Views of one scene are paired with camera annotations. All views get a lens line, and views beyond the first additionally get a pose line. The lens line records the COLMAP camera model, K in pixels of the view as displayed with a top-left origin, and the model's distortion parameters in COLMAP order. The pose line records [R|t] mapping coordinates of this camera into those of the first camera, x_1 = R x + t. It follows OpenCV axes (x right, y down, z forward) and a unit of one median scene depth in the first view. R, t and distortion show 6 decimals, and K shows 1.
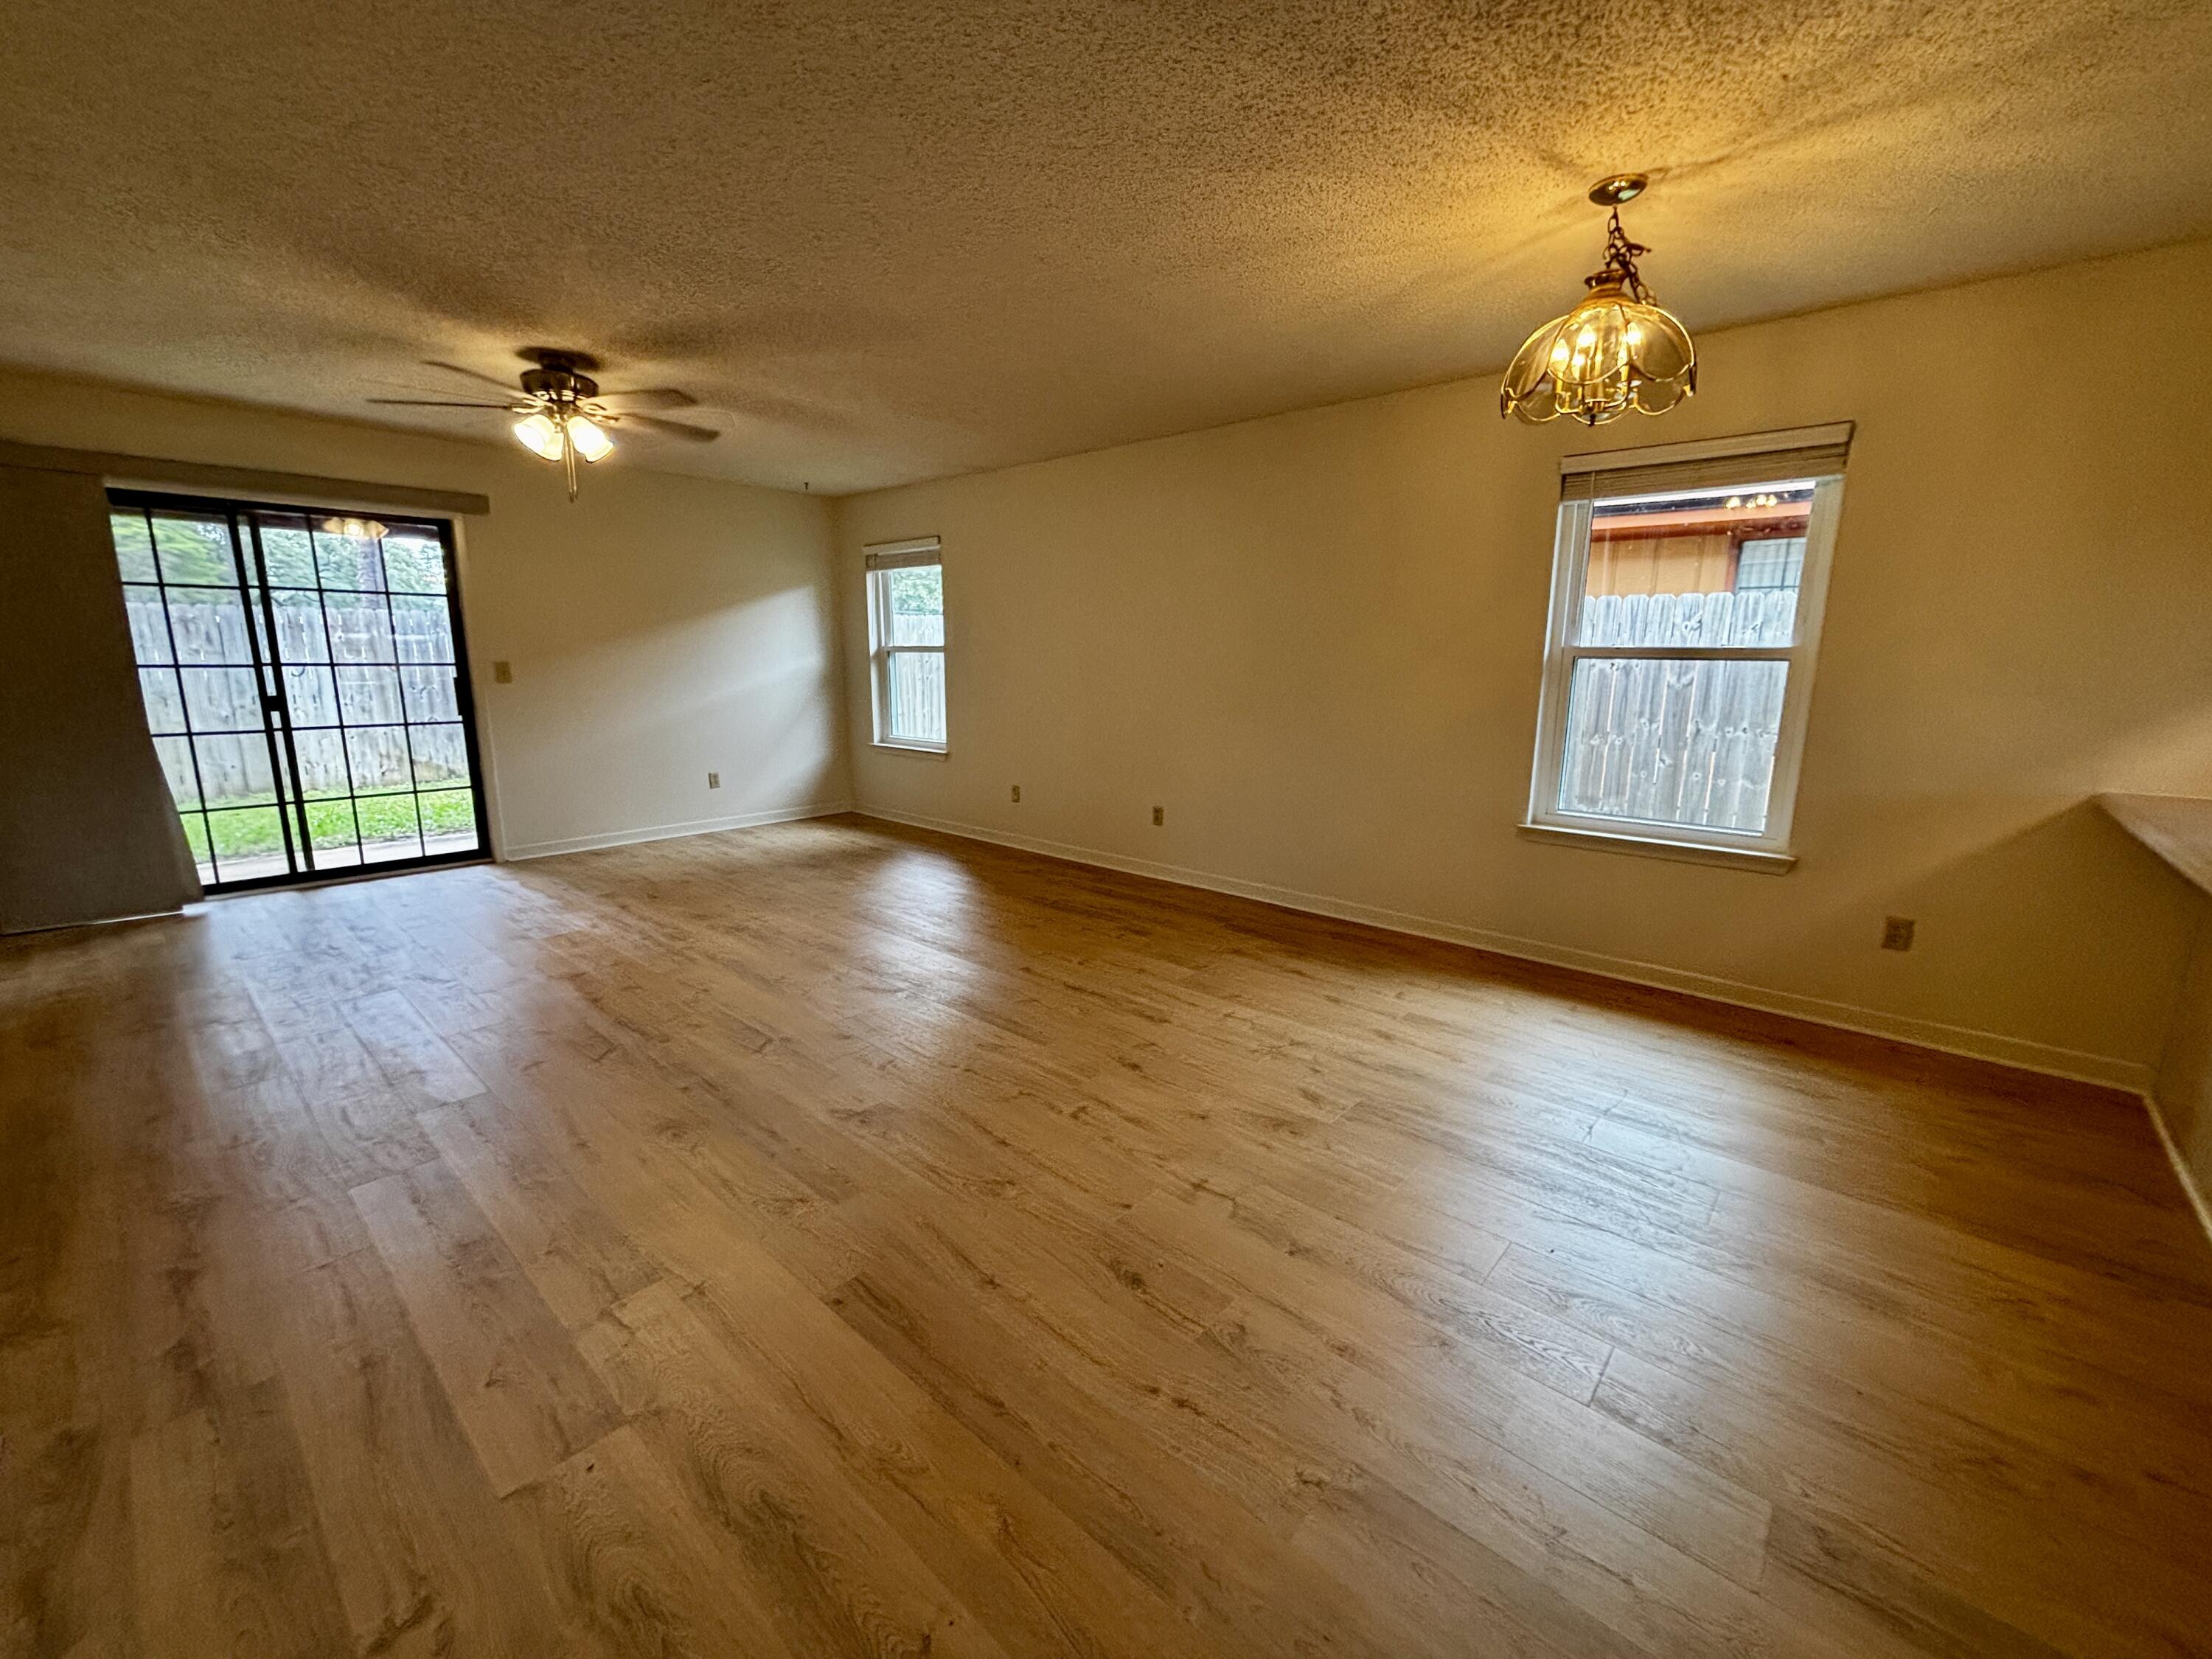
lens RADIAL K [[892.7, 0, 1102.0], [0, 892.7, 814.1], [0, 0, 1]] dist [0.010203, -0.000243]
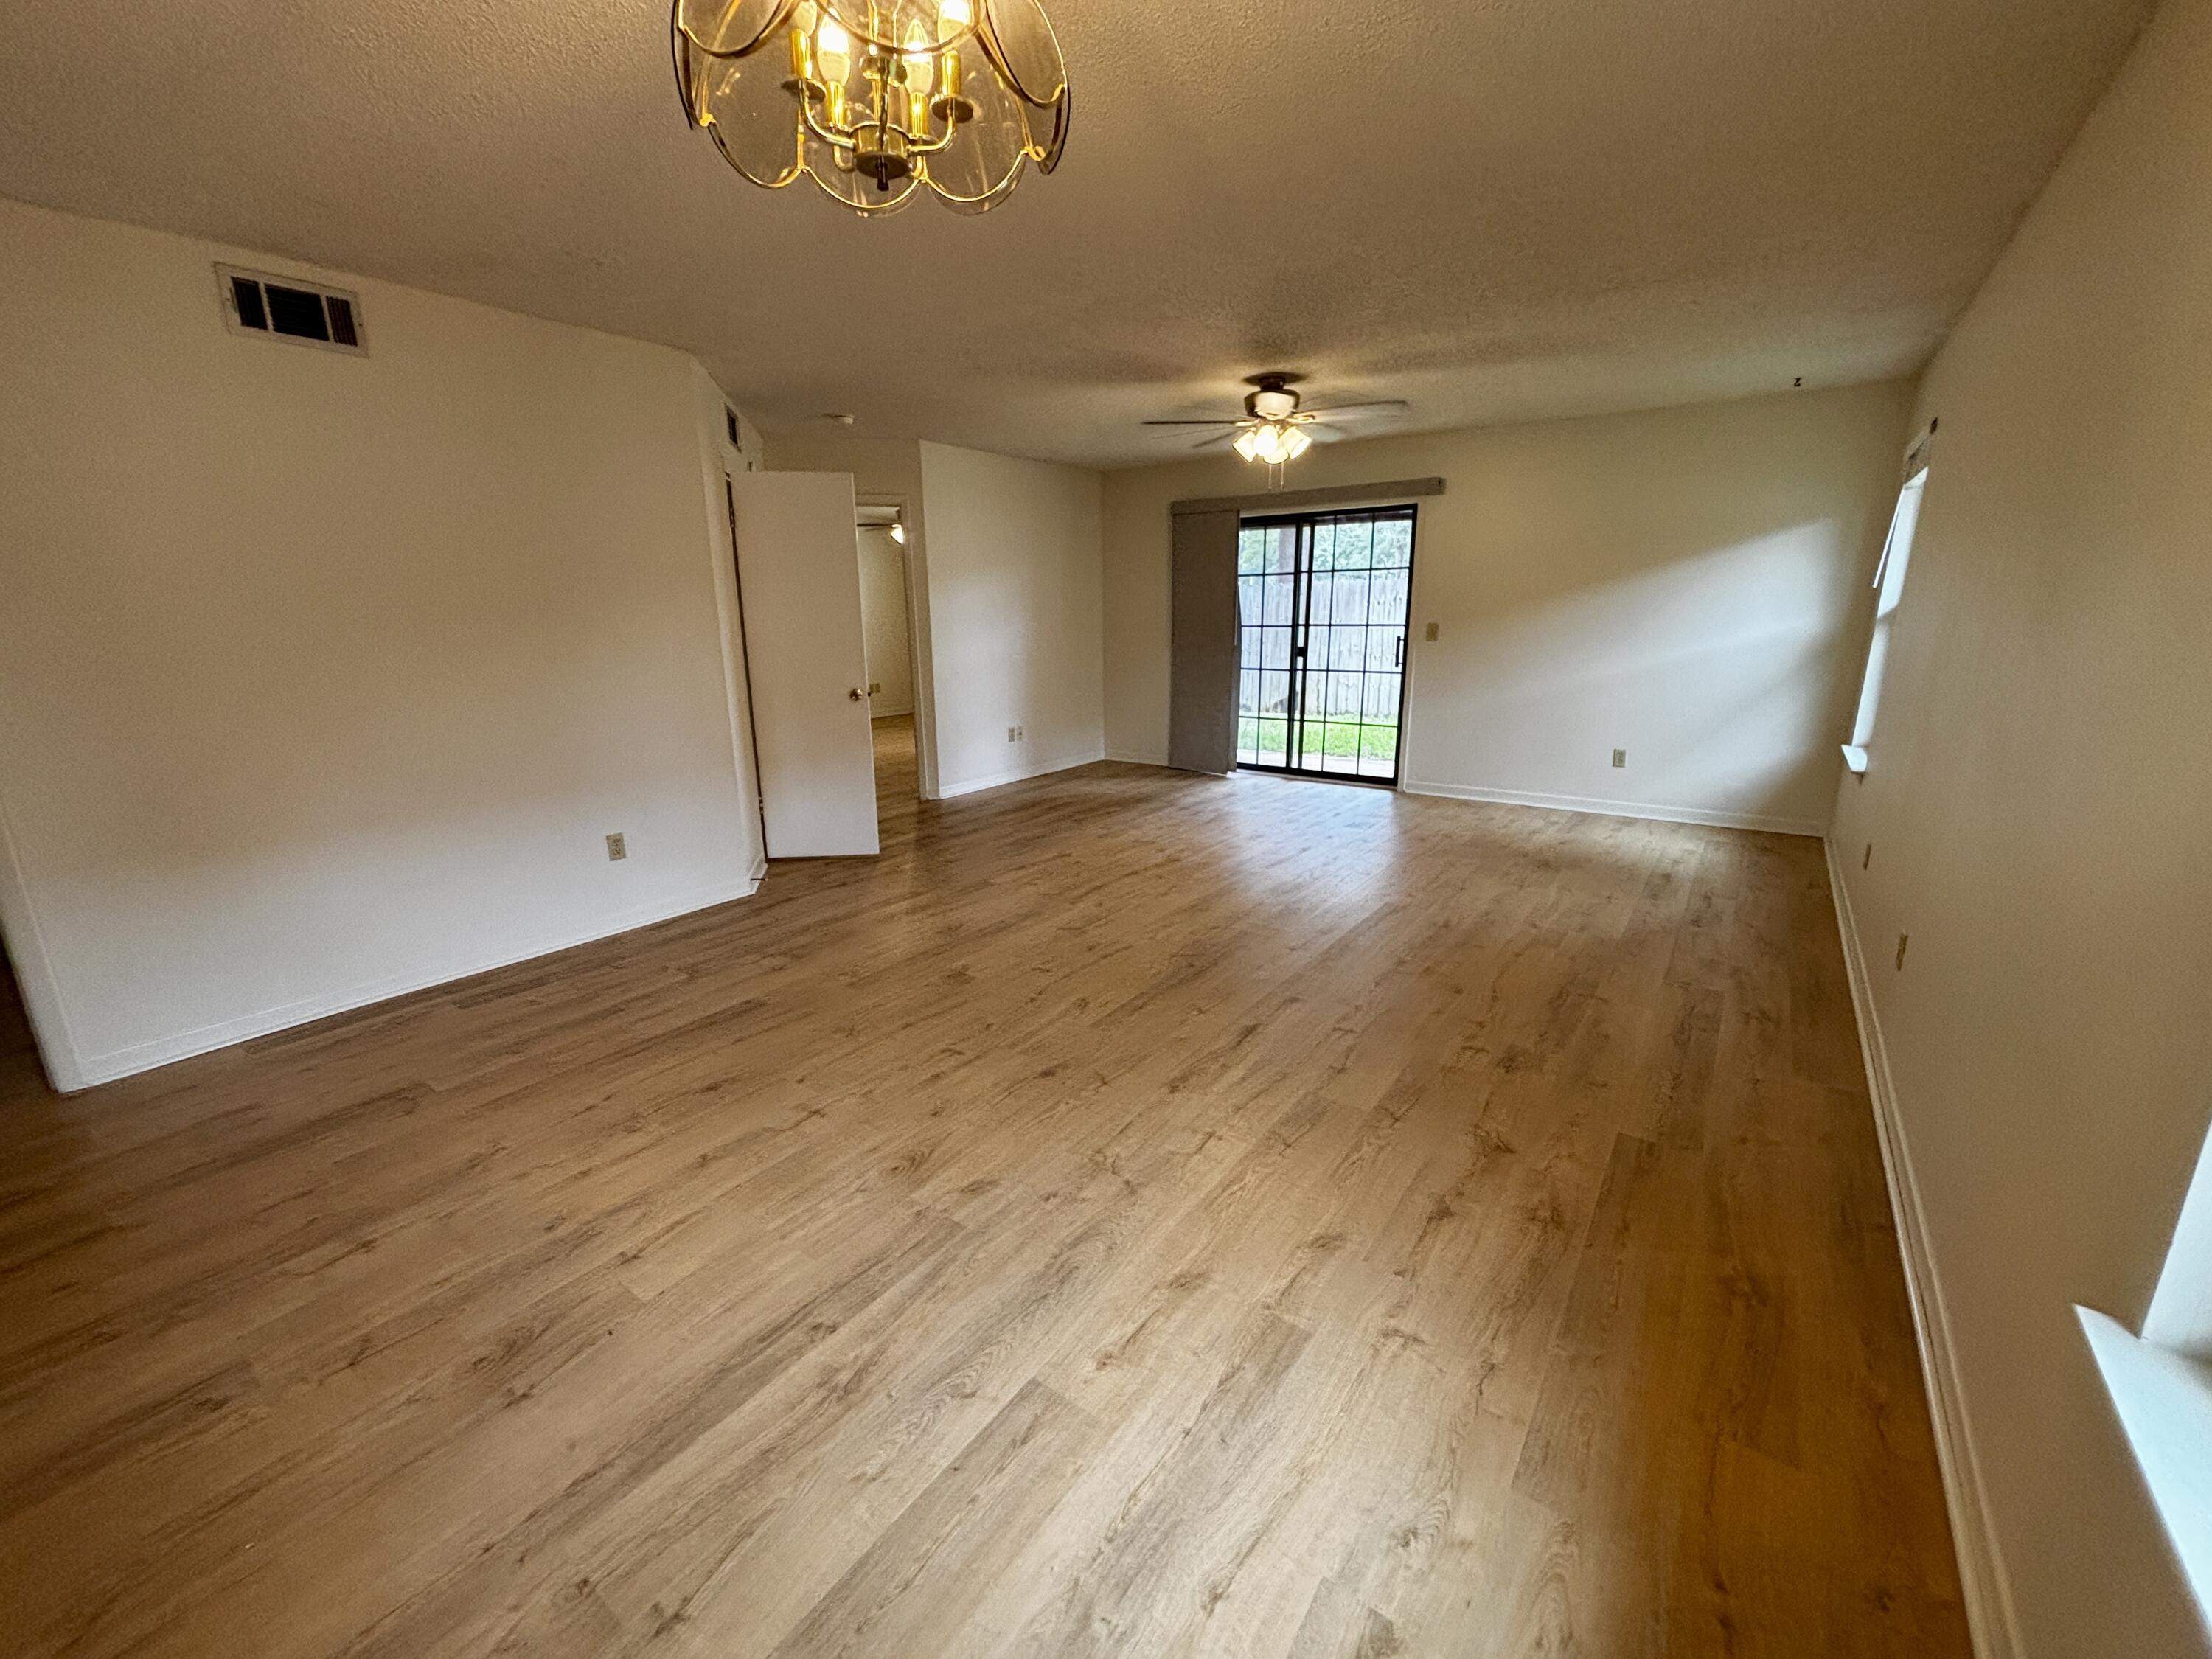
lens RADIAL K [[903.3, 0, 1098.7], [0, 903.3, 819.0], [0, 0, 1]] dist [-0.003063, -0.000428]
pose [[0.094459, 0.224302, -0.969931, 0.699784], [-0.171163, 0.963438, 0.206131, -0.138313], [0.980704, 0.146546, 0.129398, 0.698223]]
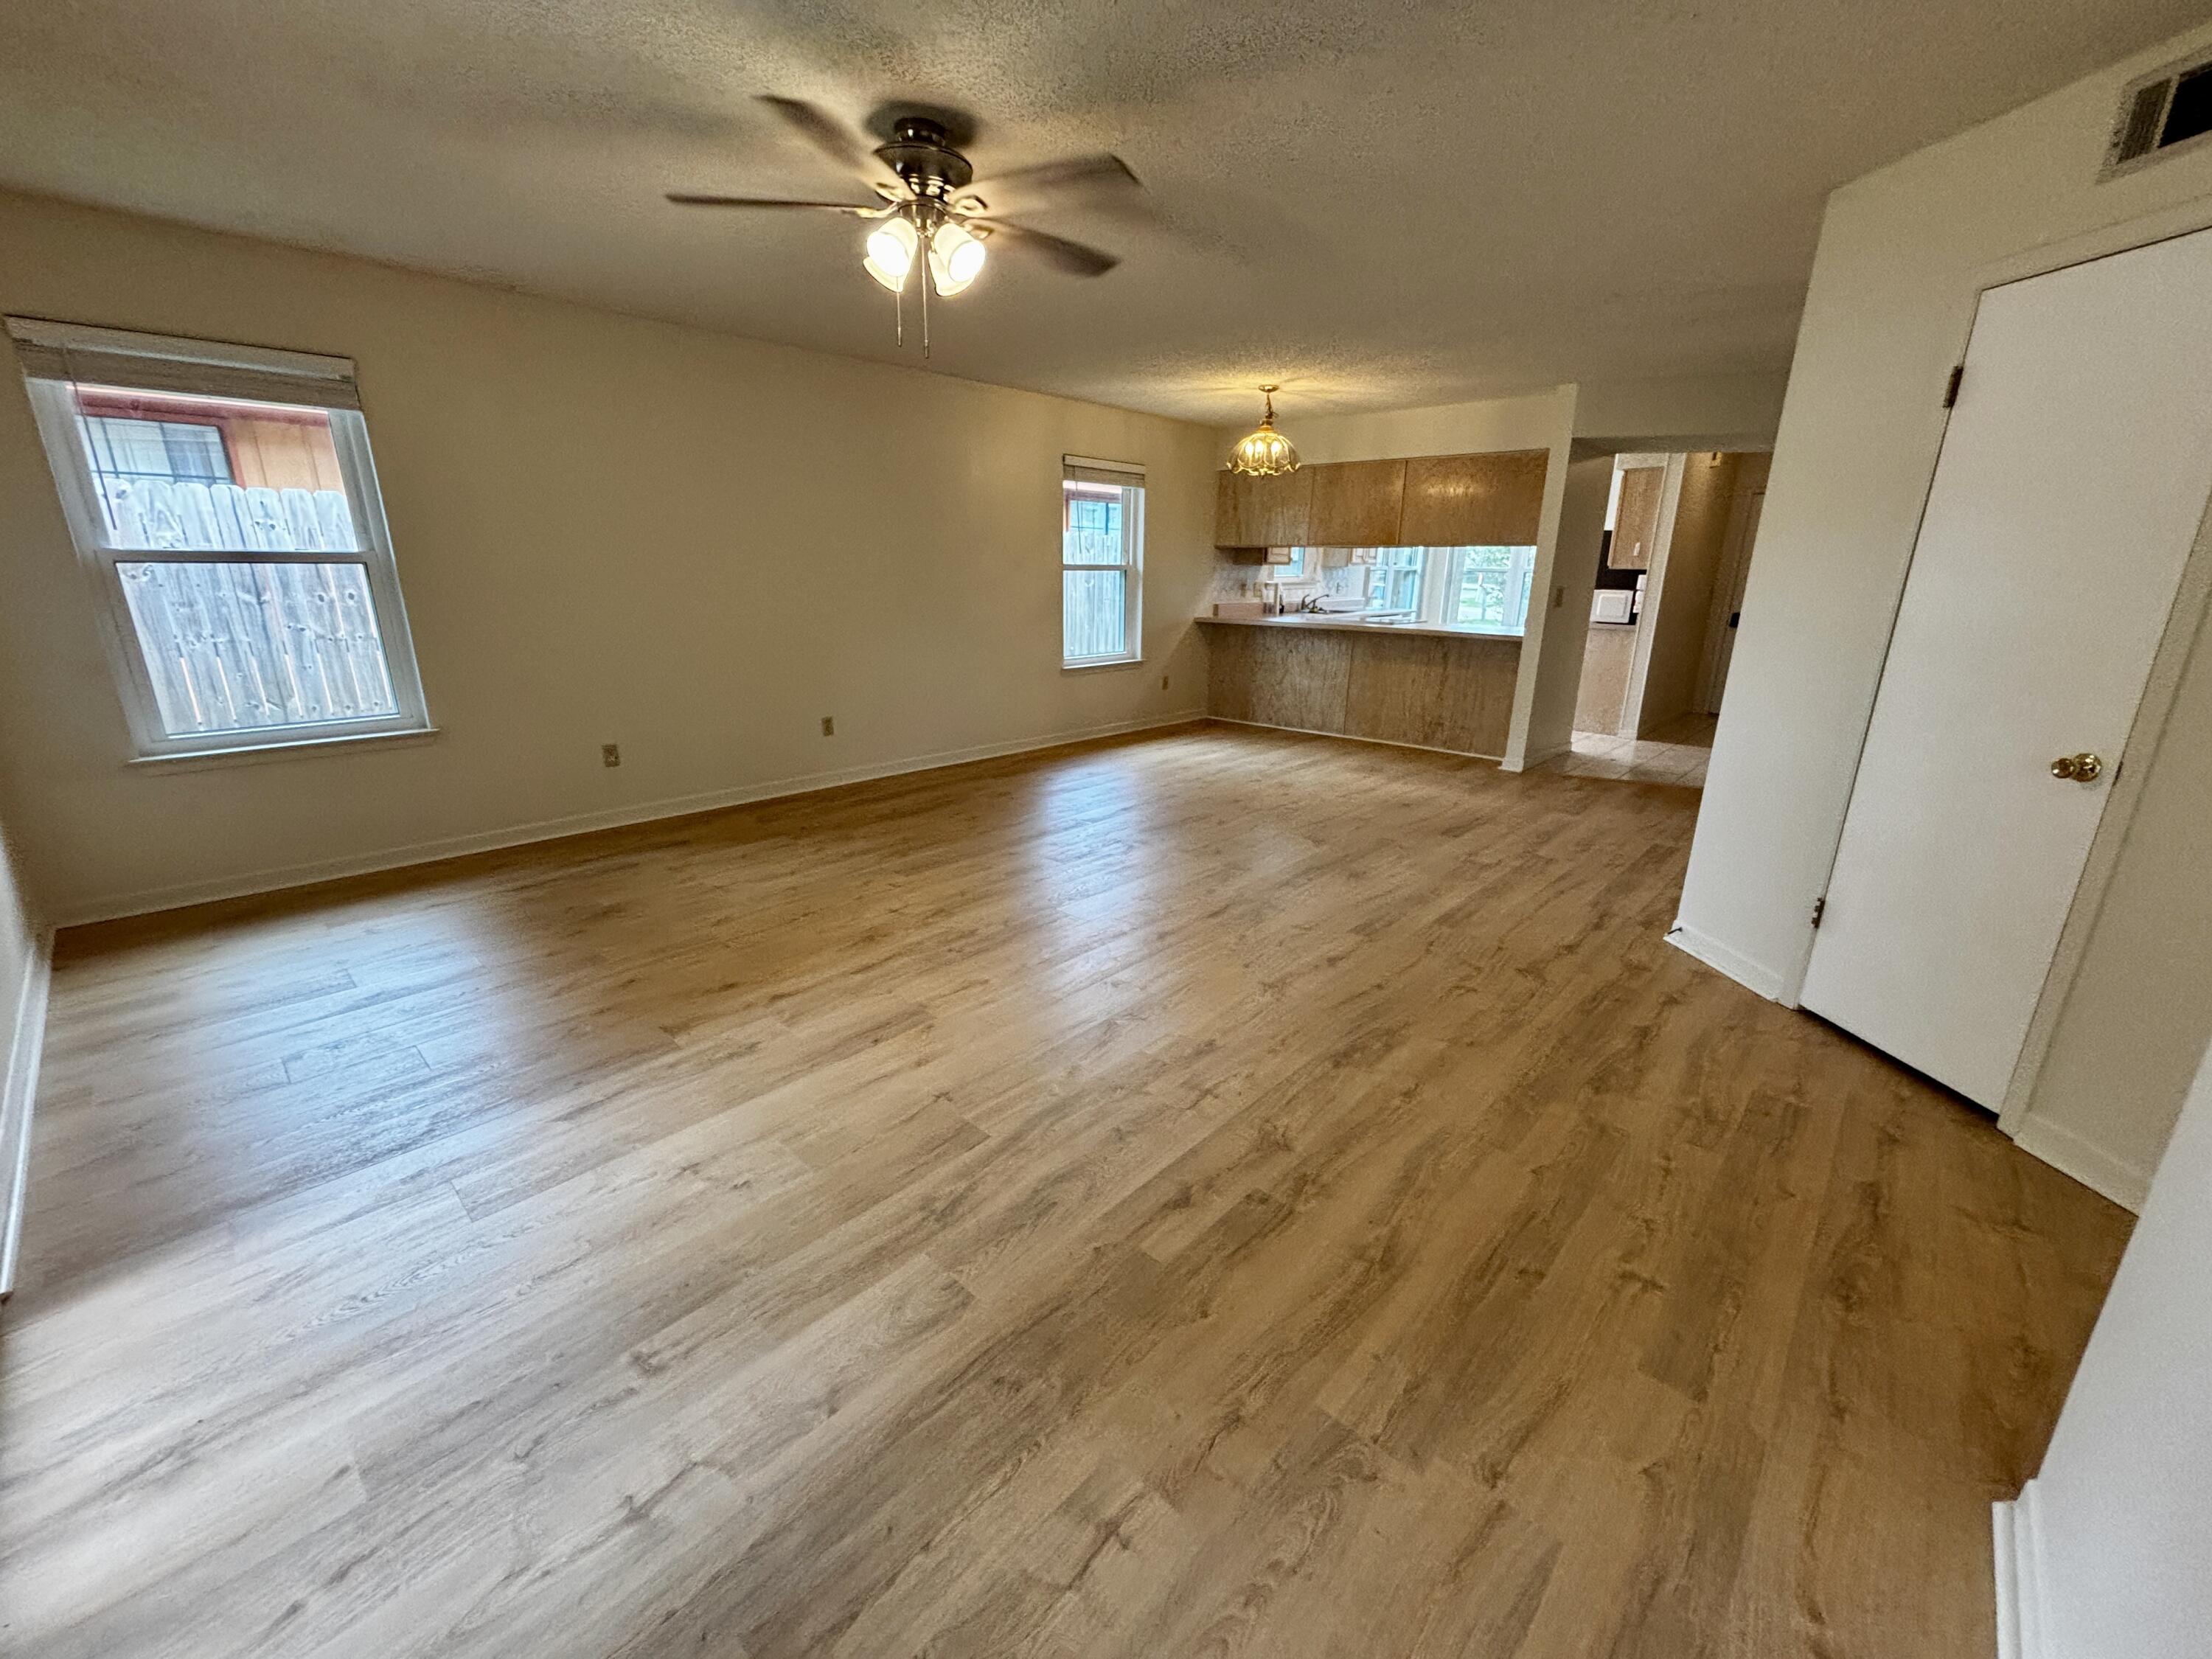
lens RADIAL K [[890.8, 0, 1099.5], [0, 890.8, 829.7], [0, 0, 1]] dist [0.003340, -0.000389]
pose [[0.023694, -0.289756, 0.956807, -1.368349], [0.168935, 0.944473, 0.281837, -0.178210], [-0.985342, 0.154961, 0.071328, 0.908940]]
